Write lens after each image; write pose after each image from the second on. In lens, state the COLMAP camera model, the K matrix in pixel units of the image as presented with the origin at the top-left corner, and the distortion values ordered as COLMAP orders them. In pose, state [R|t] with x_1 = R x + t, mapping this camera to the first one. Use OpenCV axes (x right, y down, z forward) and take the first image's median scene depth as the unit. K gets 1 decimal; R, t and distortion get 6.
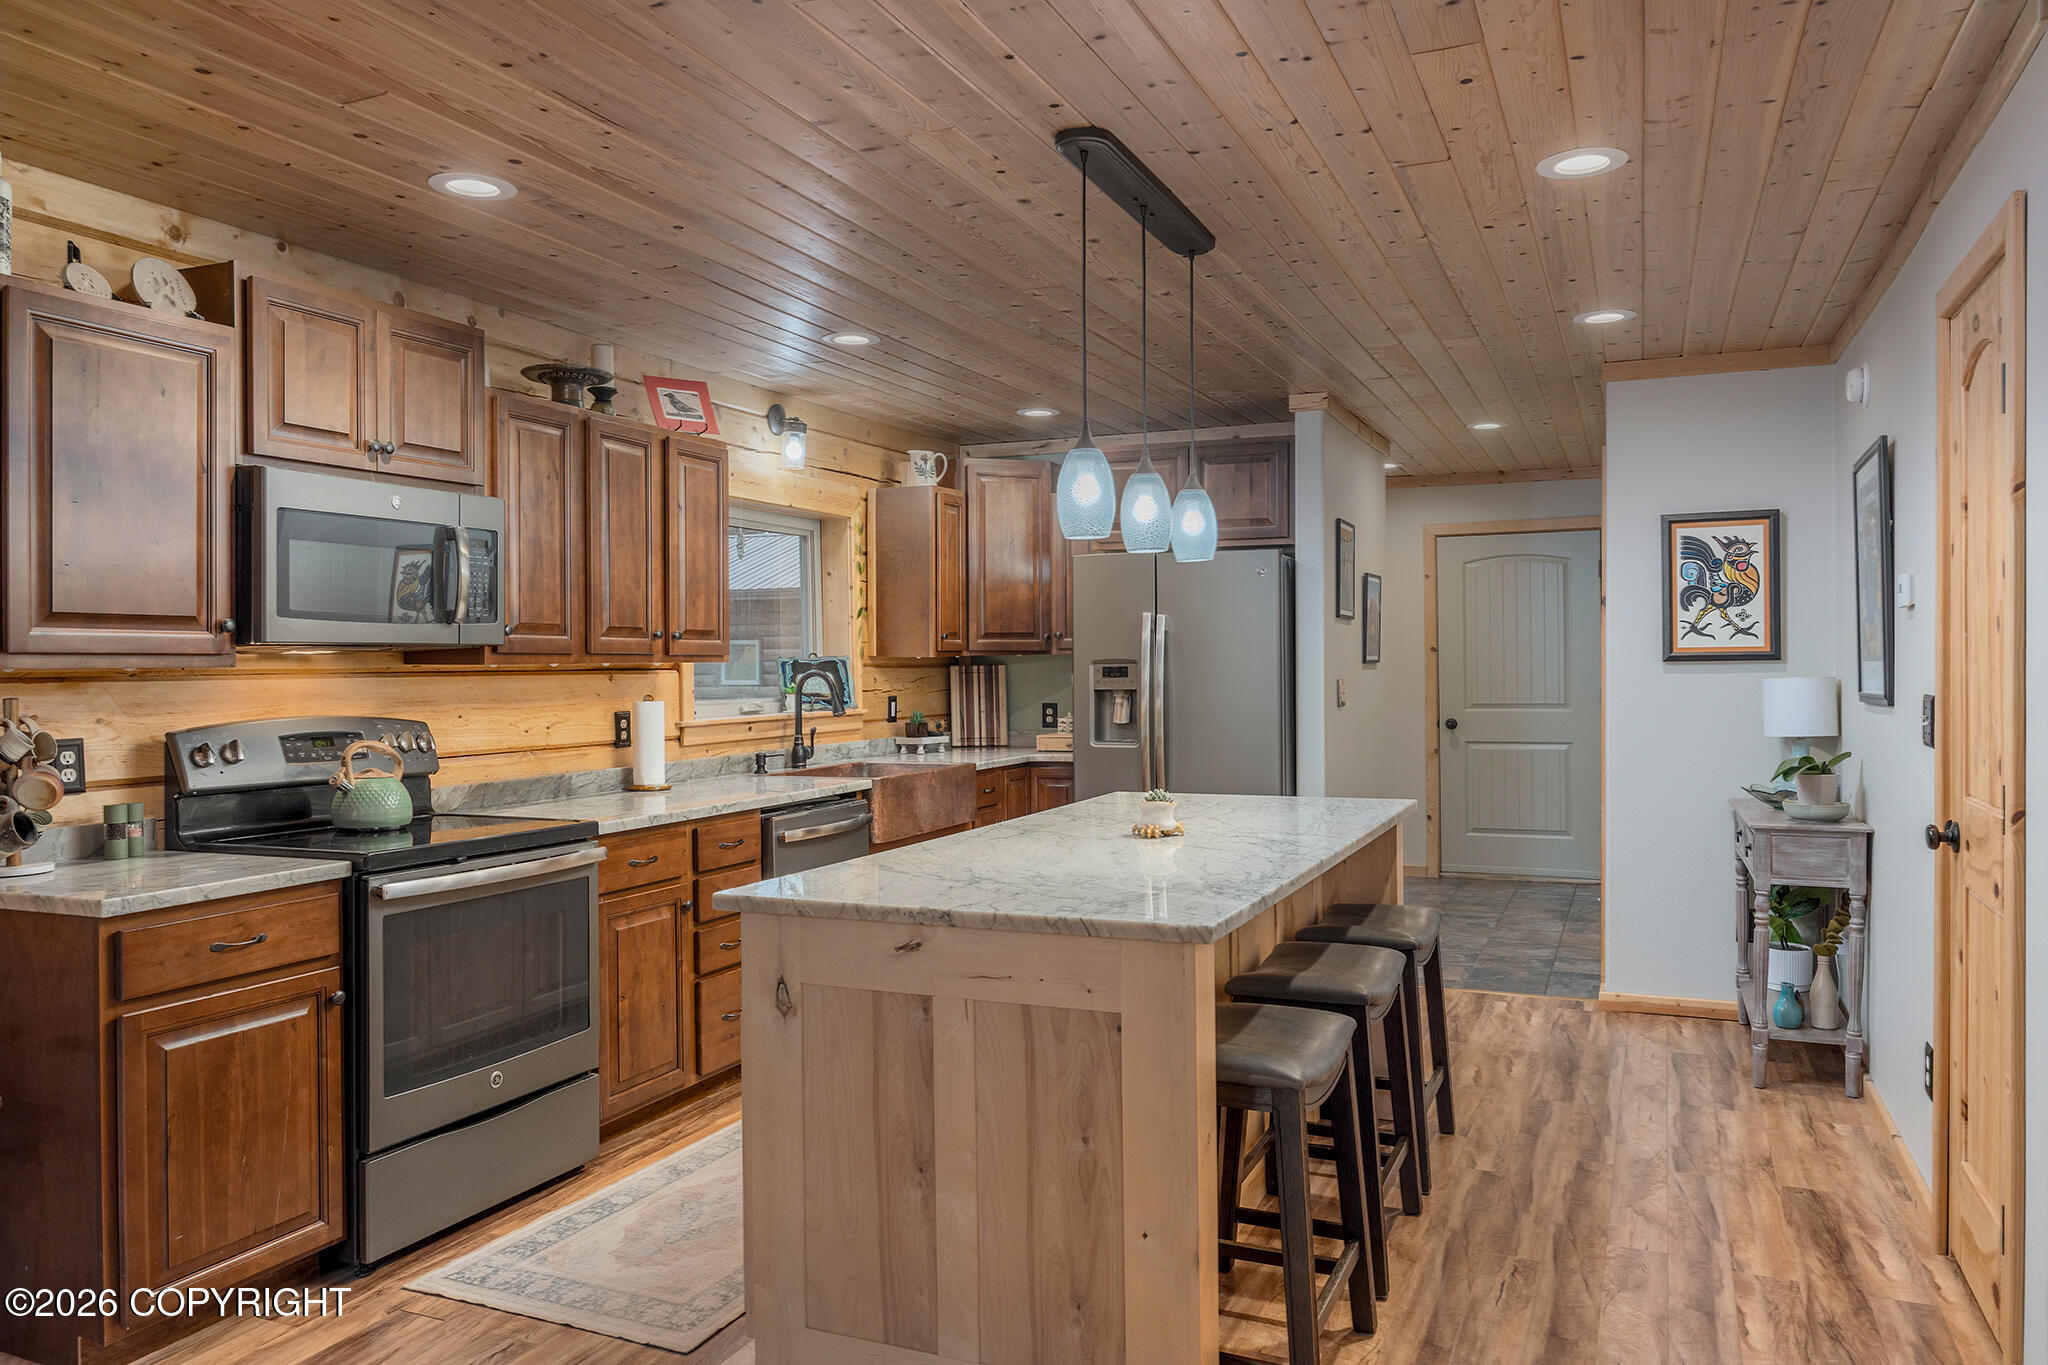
lens RADIAL K [[1460.5, 0, 1020.4], [0, 1460.5, 675.0], [0, 0, 1]] dist [-0.004291, 0.000934]
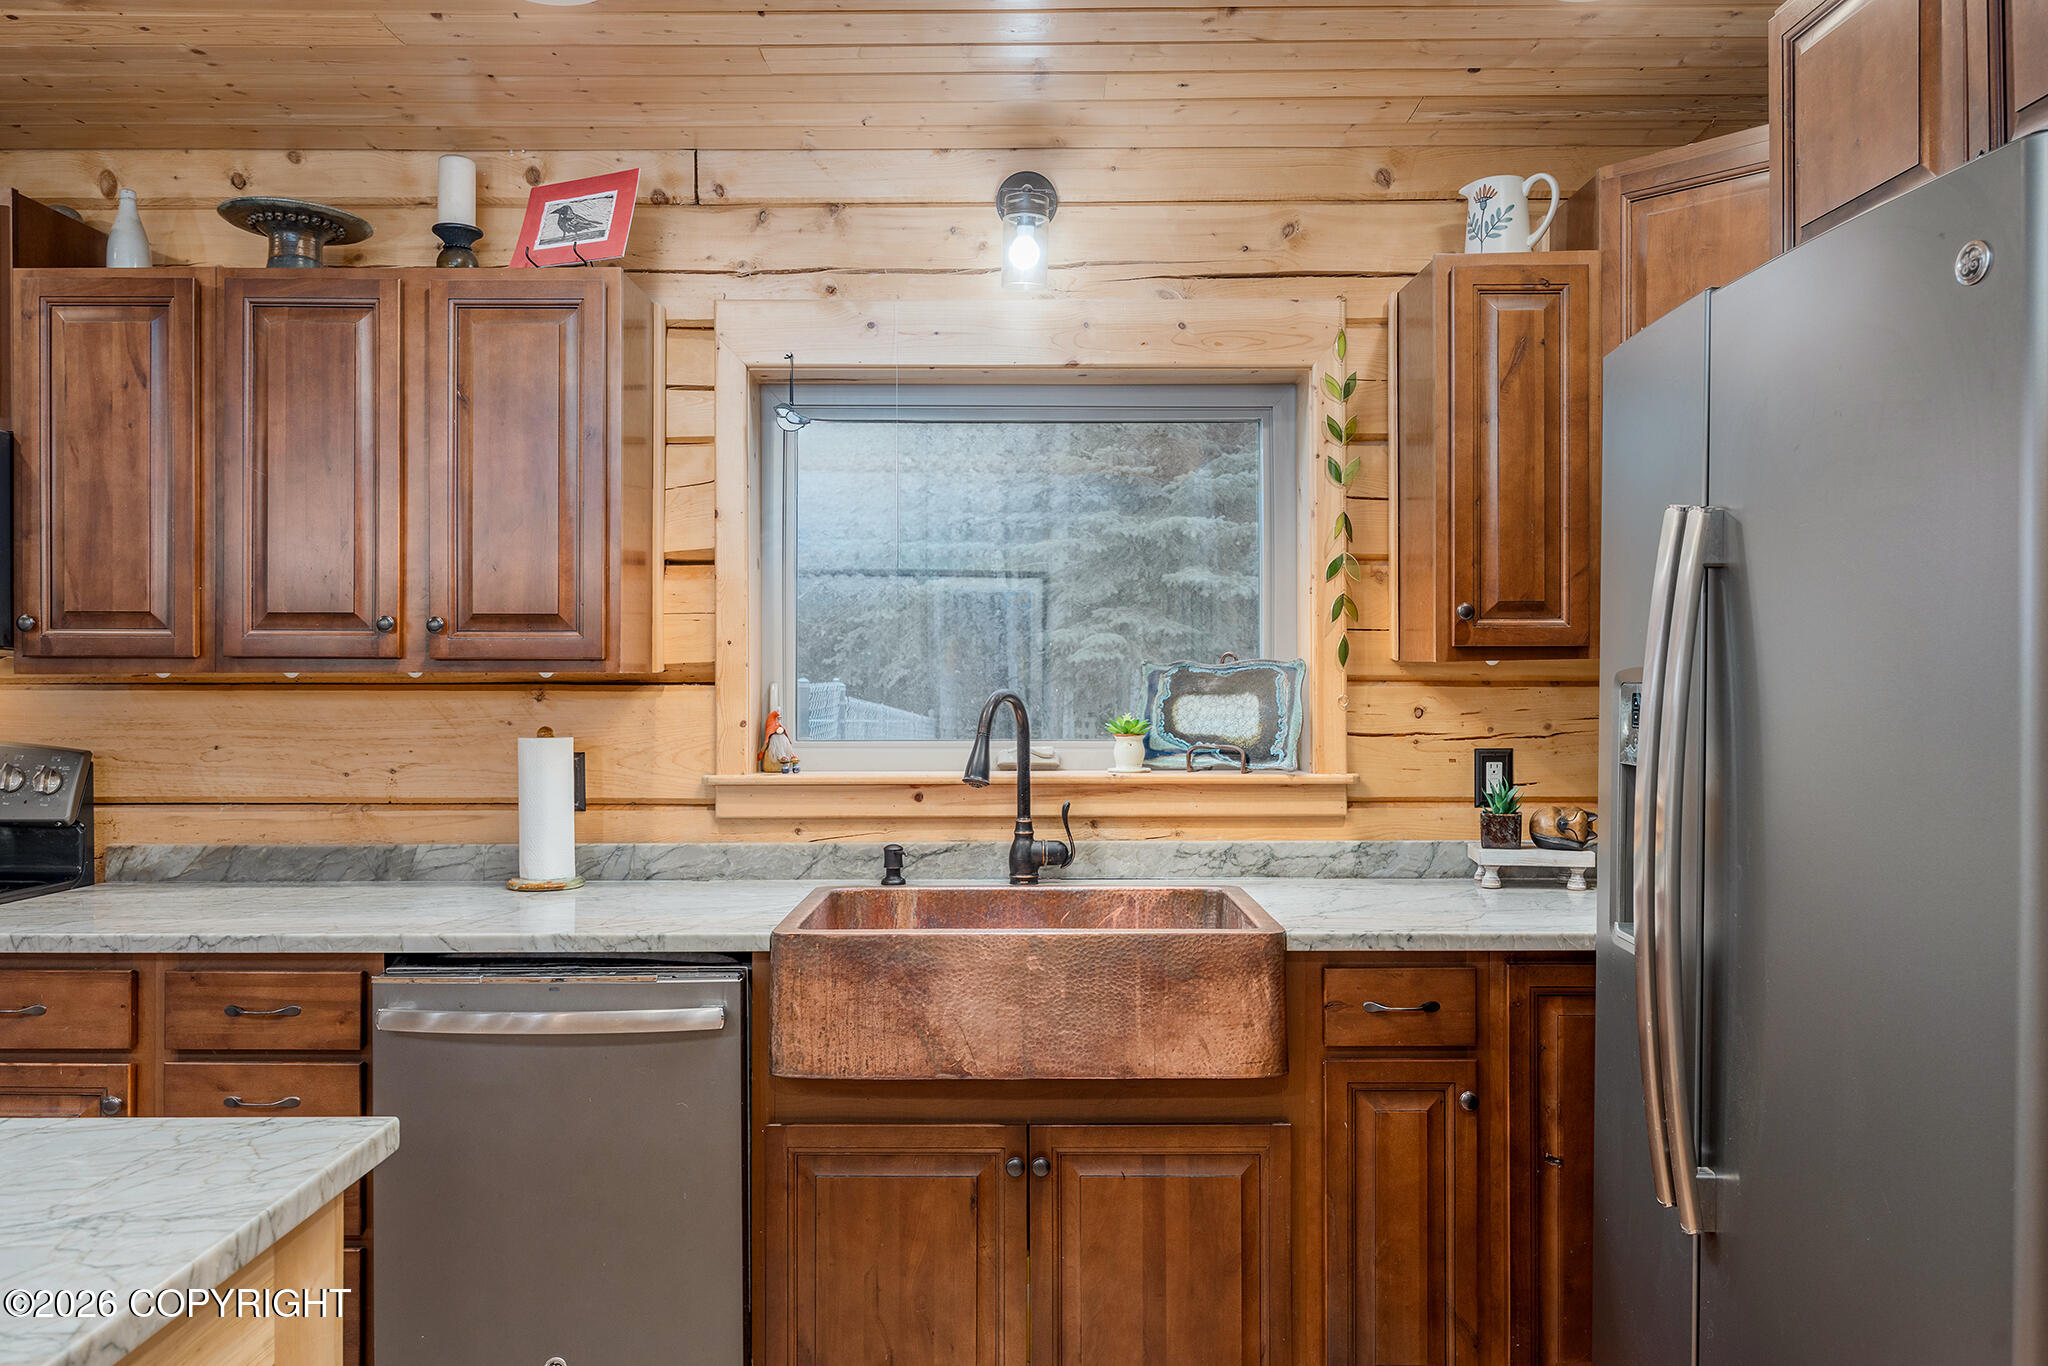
lens RADIAL K [[1501.6, 0, 1023.9], [0, 1501.6, 677.2], [0, 0, 1]] dist [0.000212, 0.003759]
pose [[0.395270, 0.012747, -0.918477, 0.354943], [-0.010093, 0.999904, 0.009533, -0.013335], [0.918510, 0.005502, 0.395361, 0.874948]]
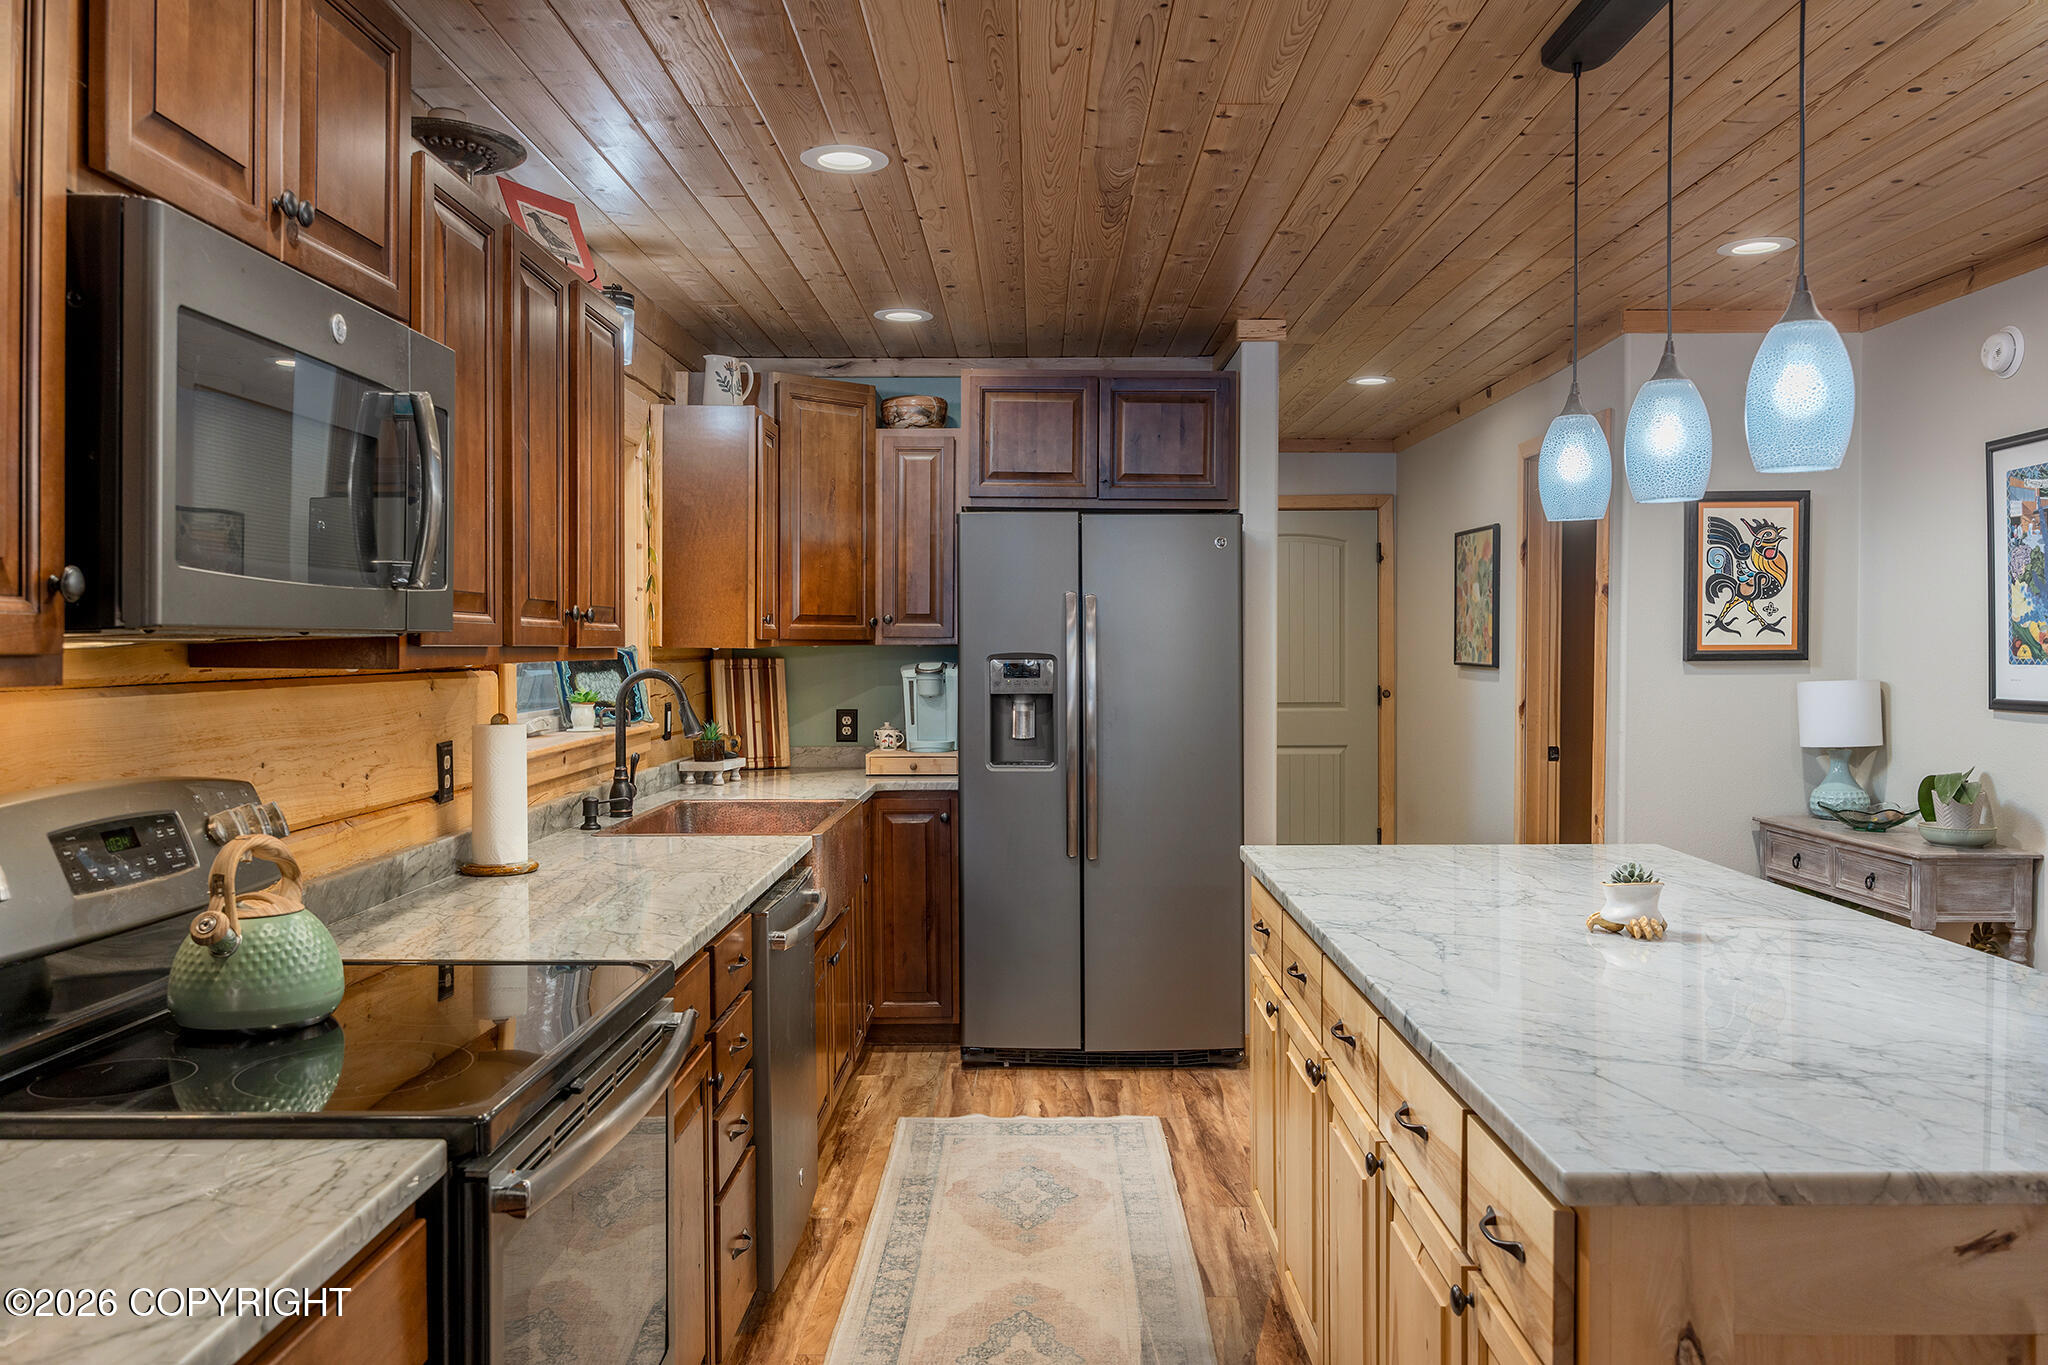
lens RADIAL K [[1564.0, 0, 1027.9], [0, 1564.0, 671.8], [0, 0, 1]] dist [-0.004339, 0.000122]
pose [[0.918453, -0.000145, 0.395530, -0.289378], [-0.002892, 0.999971, 0.007081, -0.008198], [-0.395519, -0.007647, 0.918426, 0.304781]]
